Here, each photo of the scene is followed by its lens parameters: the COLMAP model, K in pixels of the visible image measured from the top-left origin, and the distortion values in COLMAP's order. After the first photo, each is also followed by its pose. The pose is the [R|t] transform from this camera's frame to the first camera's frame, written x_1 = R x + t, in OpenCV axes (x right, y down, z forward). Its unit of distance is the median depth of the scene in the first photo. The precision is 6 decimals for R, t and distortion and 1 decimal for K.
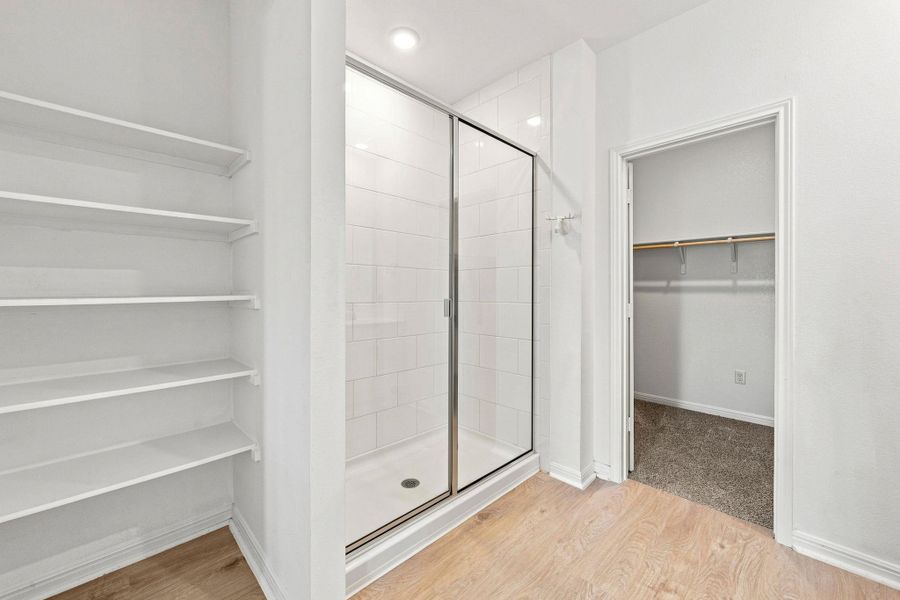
lens RADIAL K [[356.0, 0, 450.2], [0, 356.0, 296.5], [0, 0, 1]] dist [-0.002812, 0.000528]
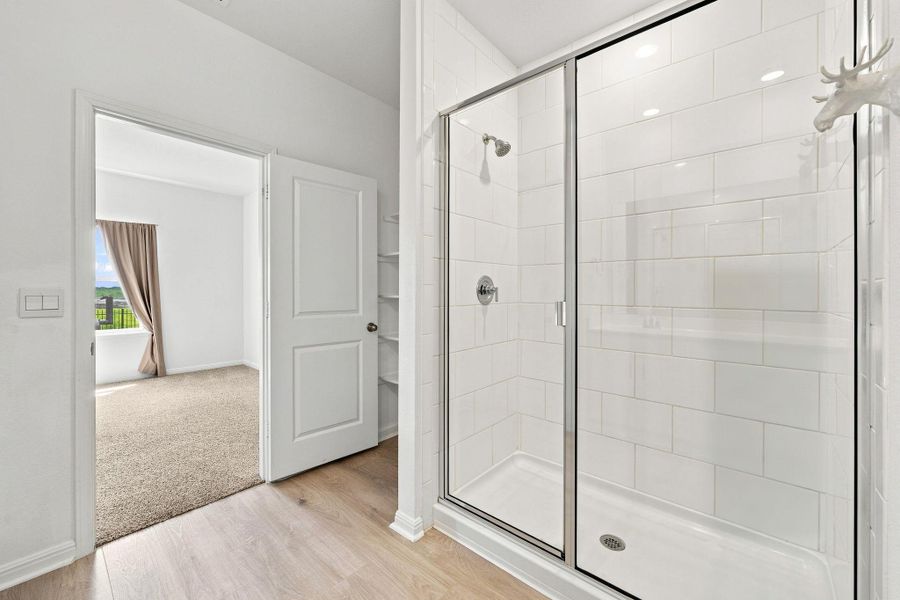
lens RADIAL K [[356.0, 0, 454.2], [0, 356.0, 297.1], [0, 0, 1]] dist [-0.002812, 0.000528]
pose [[0.066516, 0.007426, -0.997758, 0.750965], [-0.010720, 0.999920, 0.006728, -0.009947], [0.997728, 0.010248, 0.066591, 0.714399]]
